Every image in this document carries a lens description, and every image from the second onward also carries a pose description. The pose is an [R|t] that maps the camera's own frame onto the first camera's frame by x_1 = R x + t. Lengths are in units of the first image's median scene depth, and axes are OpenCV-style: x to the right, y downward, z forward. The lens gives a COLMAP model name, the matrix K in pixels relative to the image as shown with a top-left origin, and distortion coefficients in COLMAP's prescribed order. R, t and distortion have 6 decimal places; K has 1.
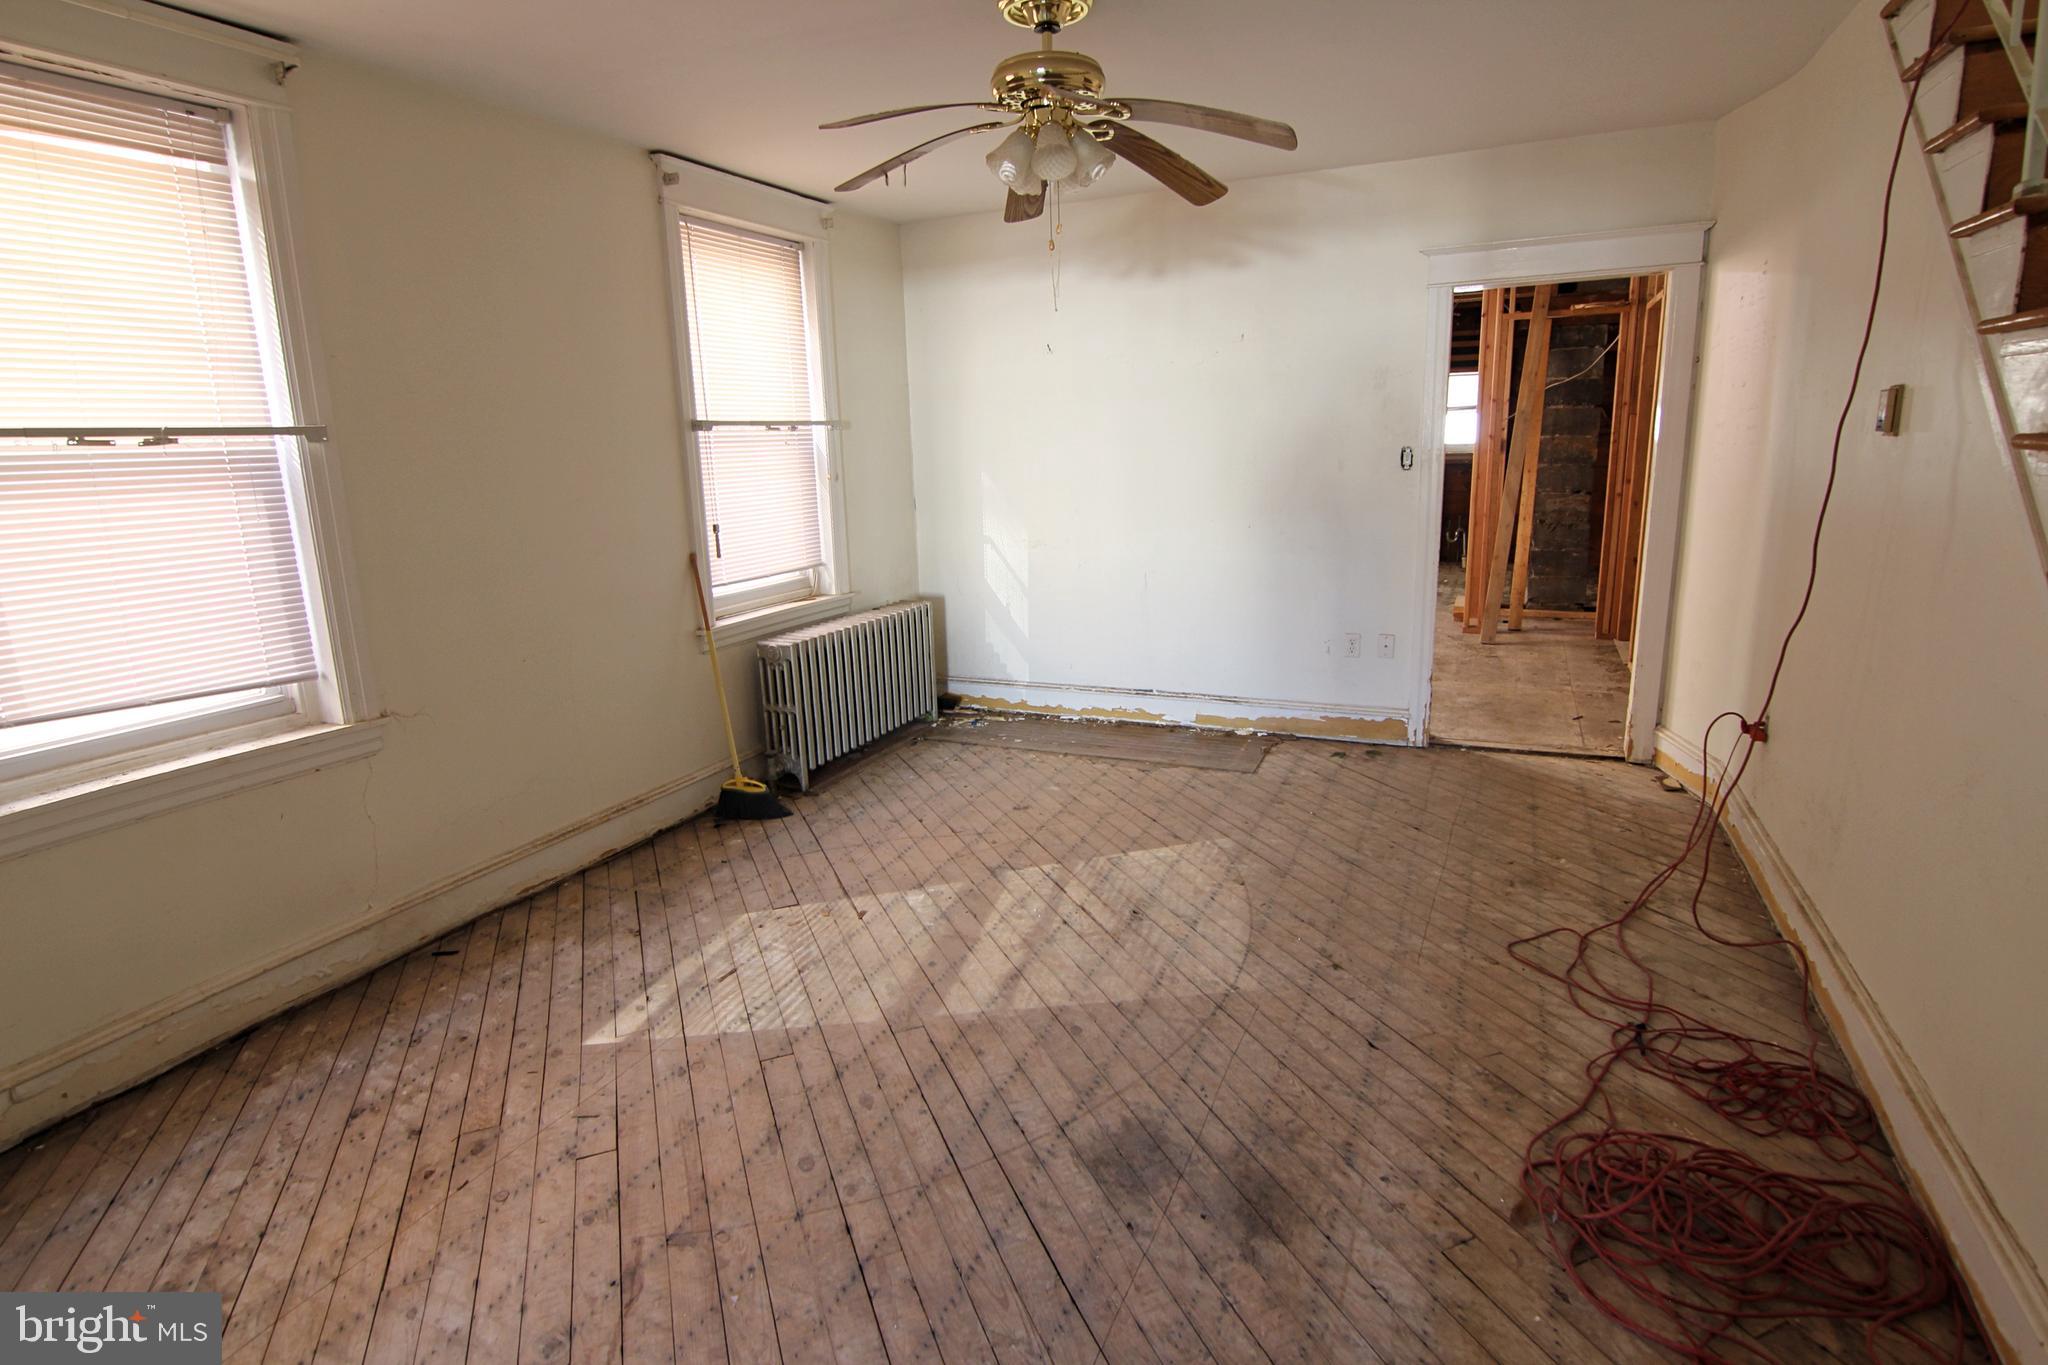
lens RADIAL K [[1031.6, 0, 1040.6], [0, 1031.6, 669.8], [0, 0, 1]] dist [-0.002106, -0.018628]
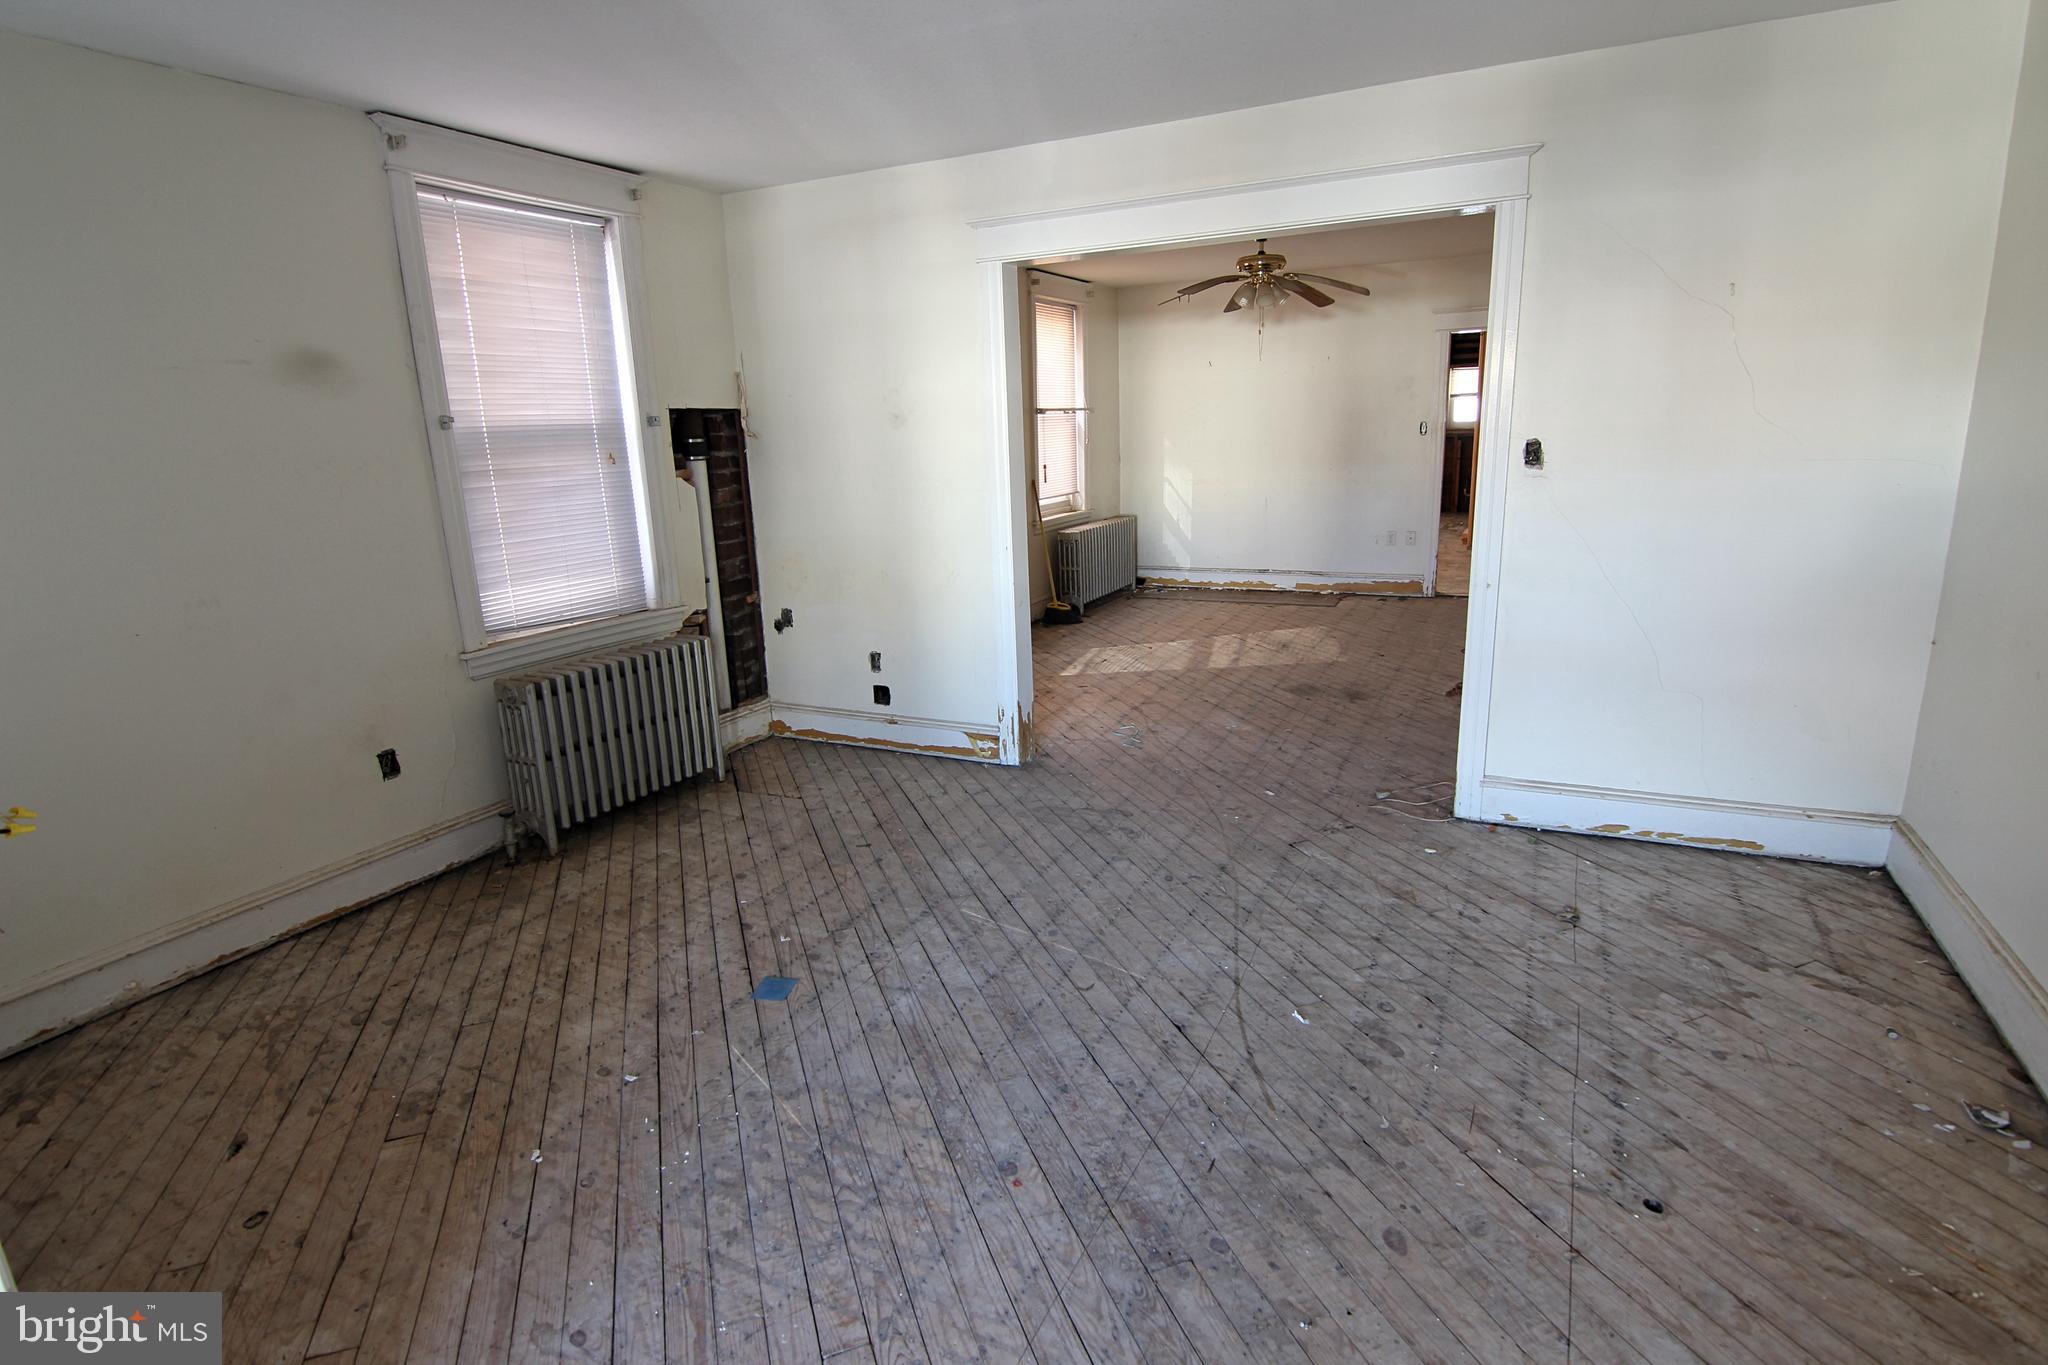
lens RADIAL K [[1031.6, 0, 1040.6], [0, 1031.6, 669.8], [0, 0, 1]] dist [-0.002106, -0.018628]
pose [[0.999393, 0.004986, -0.034468, -0.217035], [-0.004373, 0.999831, 0.017840, 0.165029], [0.034551, -0.017679, 0.999247, -0.727987]]
